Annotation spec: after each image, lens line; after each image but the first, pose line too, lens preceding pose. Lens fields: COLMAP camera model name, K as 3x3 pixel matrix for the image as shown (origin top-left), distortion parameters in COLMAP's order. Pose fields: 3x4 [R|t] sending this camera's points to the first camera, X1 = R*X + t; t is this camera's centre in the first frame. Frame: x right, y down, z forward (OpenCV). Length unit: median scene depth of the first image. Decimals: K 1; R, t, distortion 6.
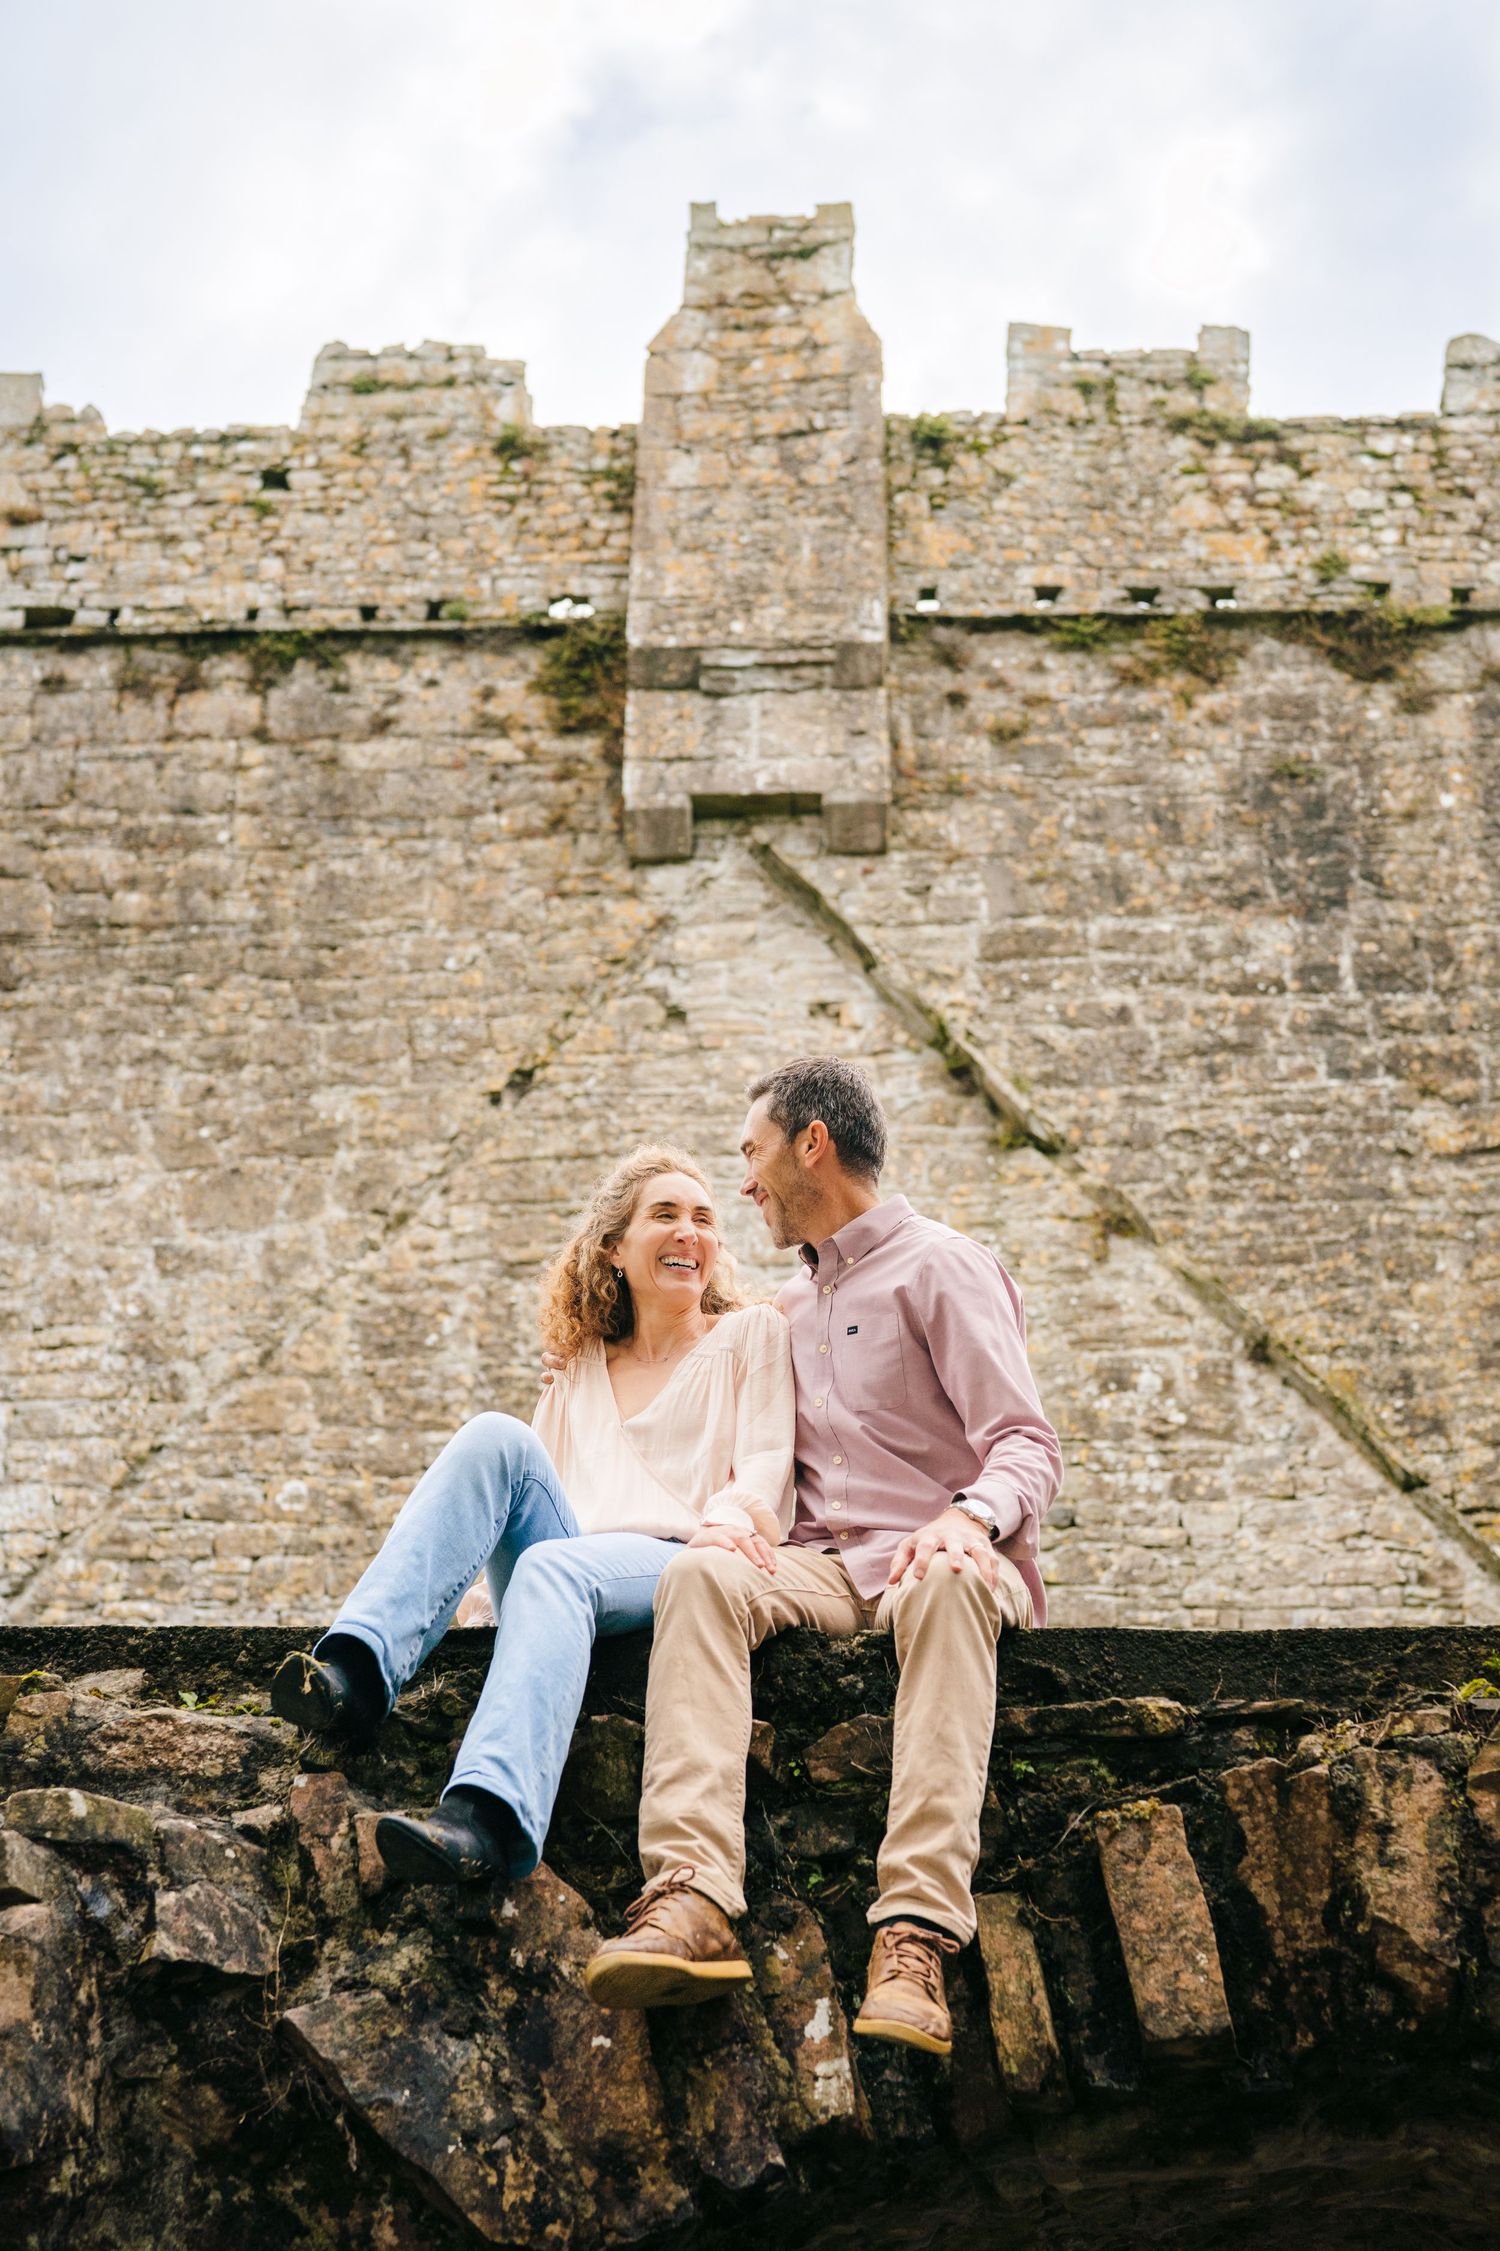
lens RADIAL K [[3541.3, 0, 750.0], [0, 3541.3, 1125.5], [0, 0, 1]] dist [-0.008361, 0.021588]
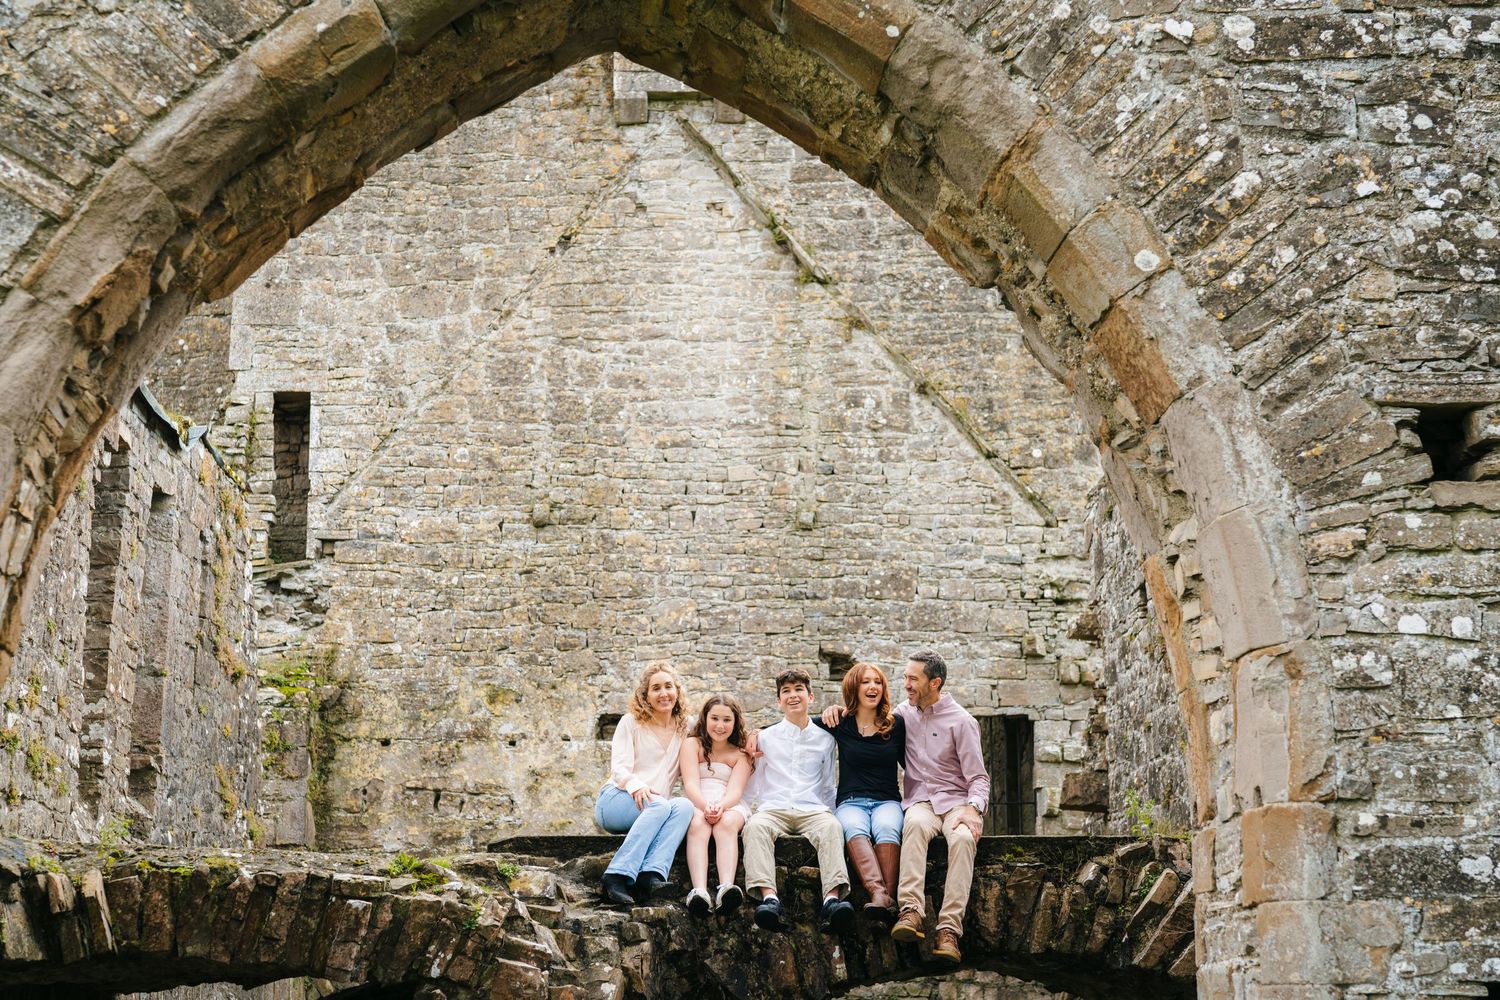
lens RADIAL K [[2198.8, 0, 778.5], [0, 2198.8, 452.4], [0, 0, 1]] dist [0.009351, -0.054708]
pose [[0.995842, 0.003237, 0.091045, -0.056451], [-0.023207, 0.975413, 0.219161, -0.171762], [-0.088097, -0.220362, 0.971432, -0.256573]]
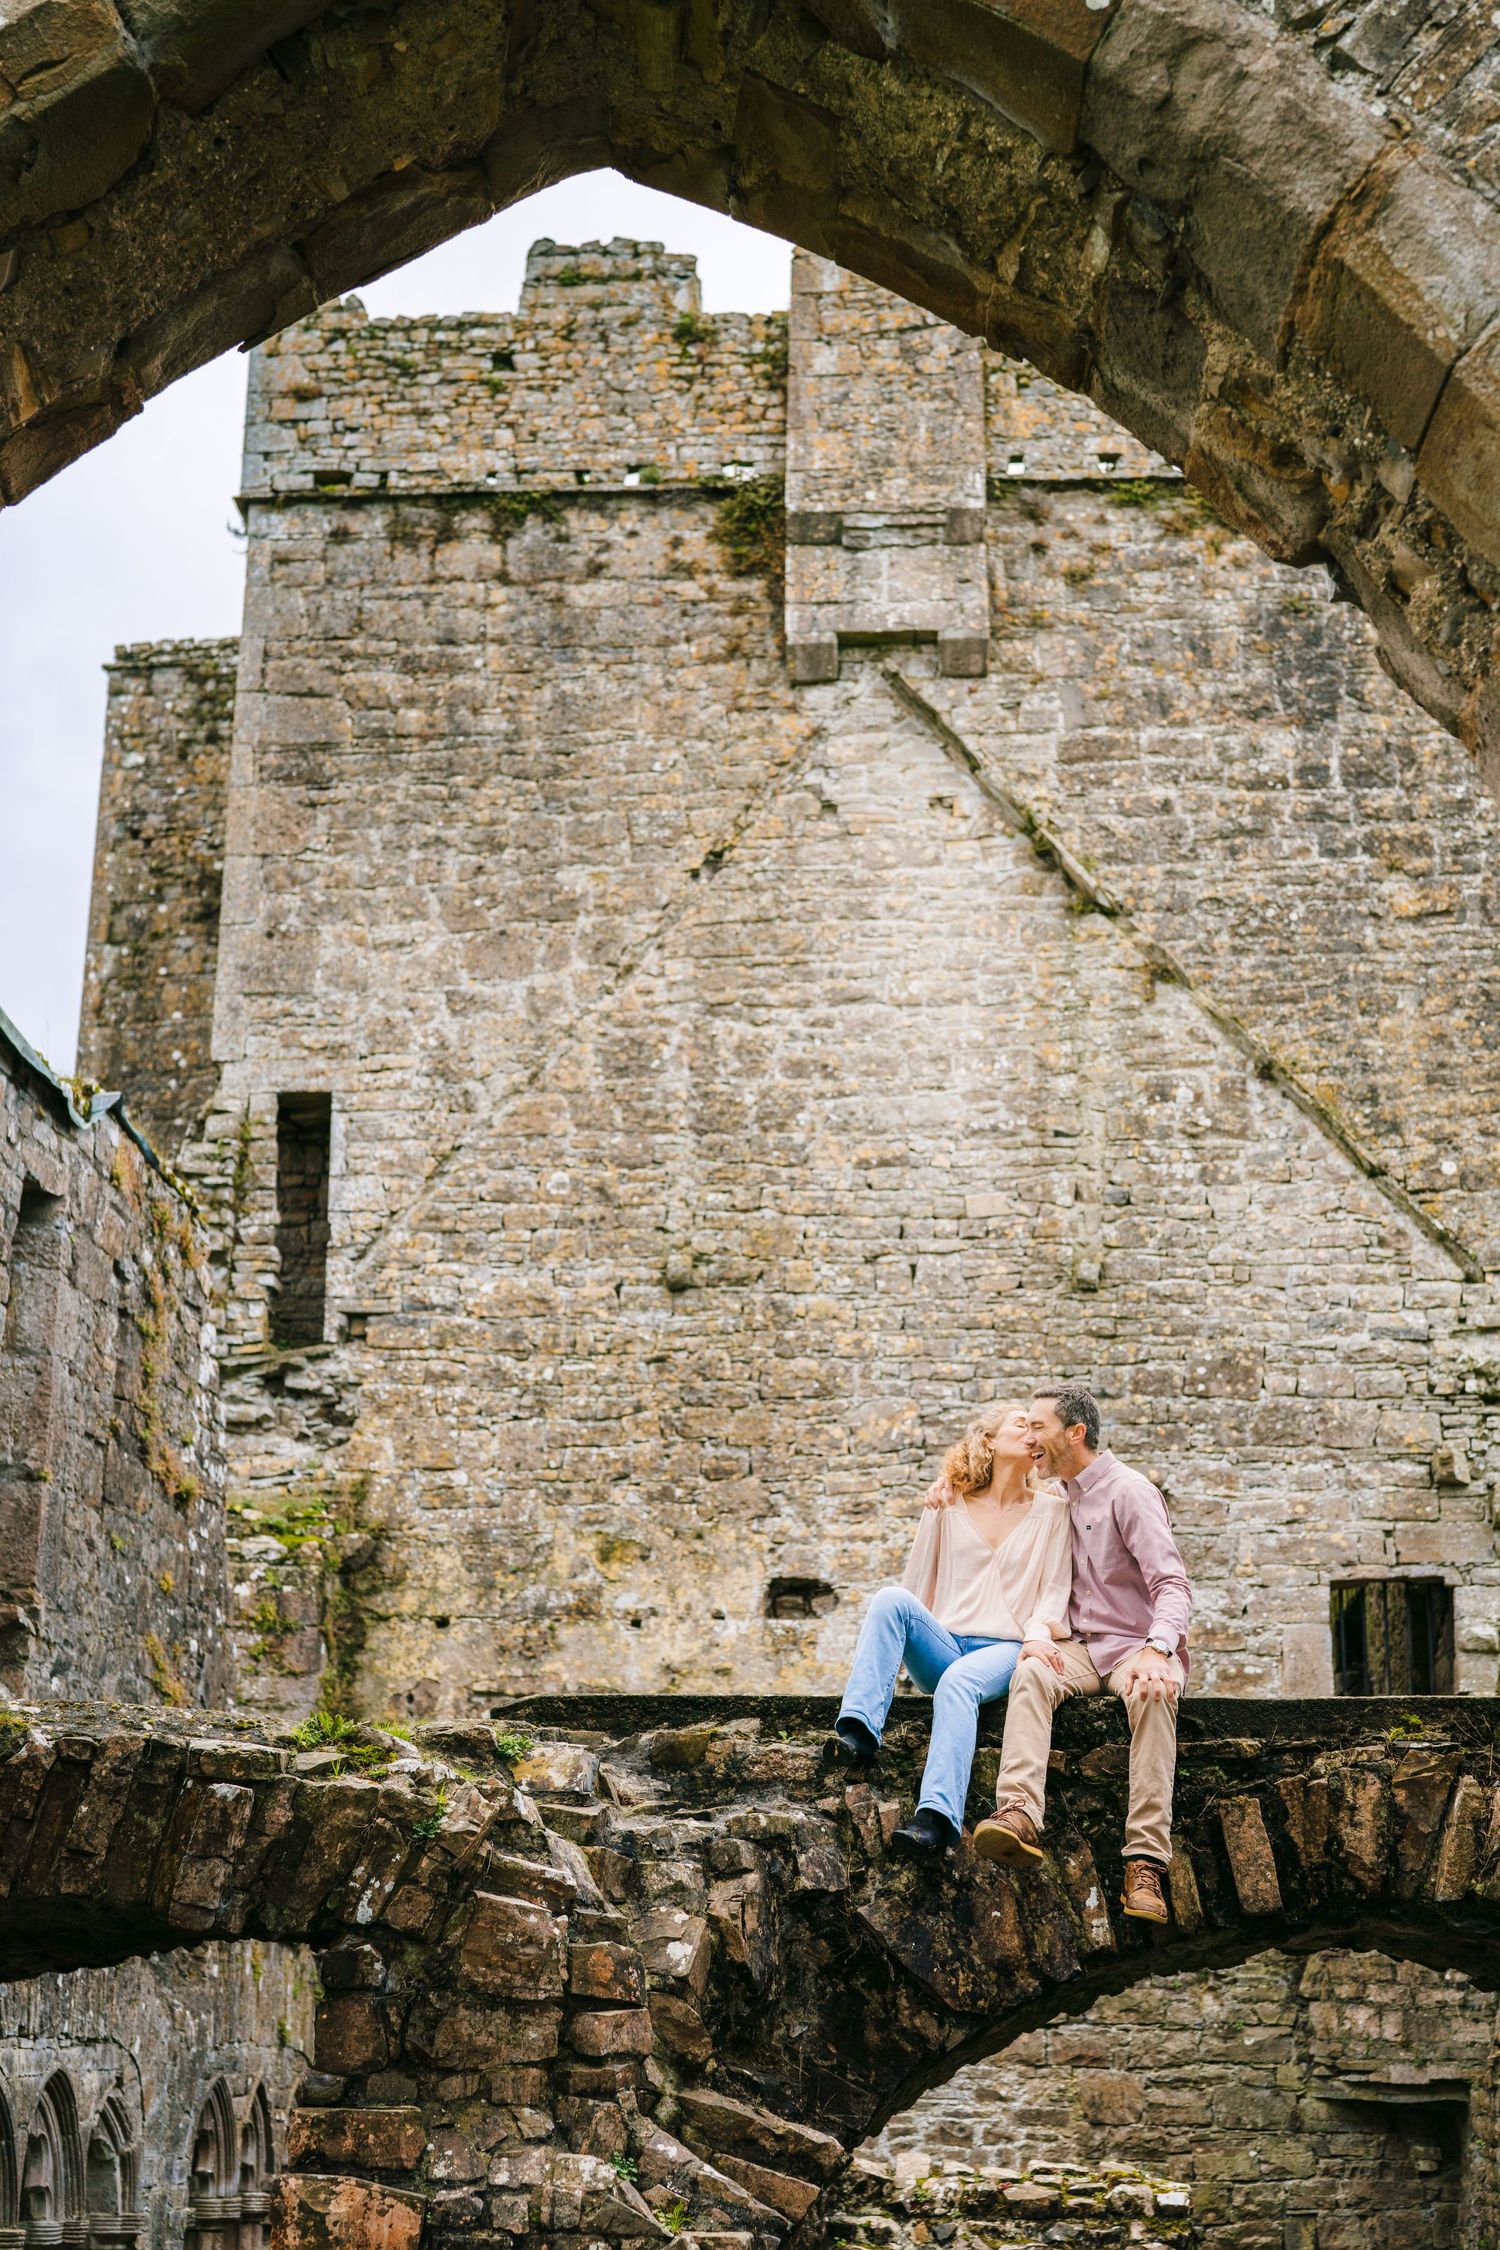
lens RADIAL K [[3141.5, 0, 806.3], [0, 3141.5, 1099.8], [0, 0, 1]] dist [0.001945, -0.037166]
pose [[0.999953, -0.009058, 0.003362, -0.034320], [0.008364, 0.985738, 0.168082, -0.120831], [-0.004837, -0.168046, 0.985767, -0.178433]]
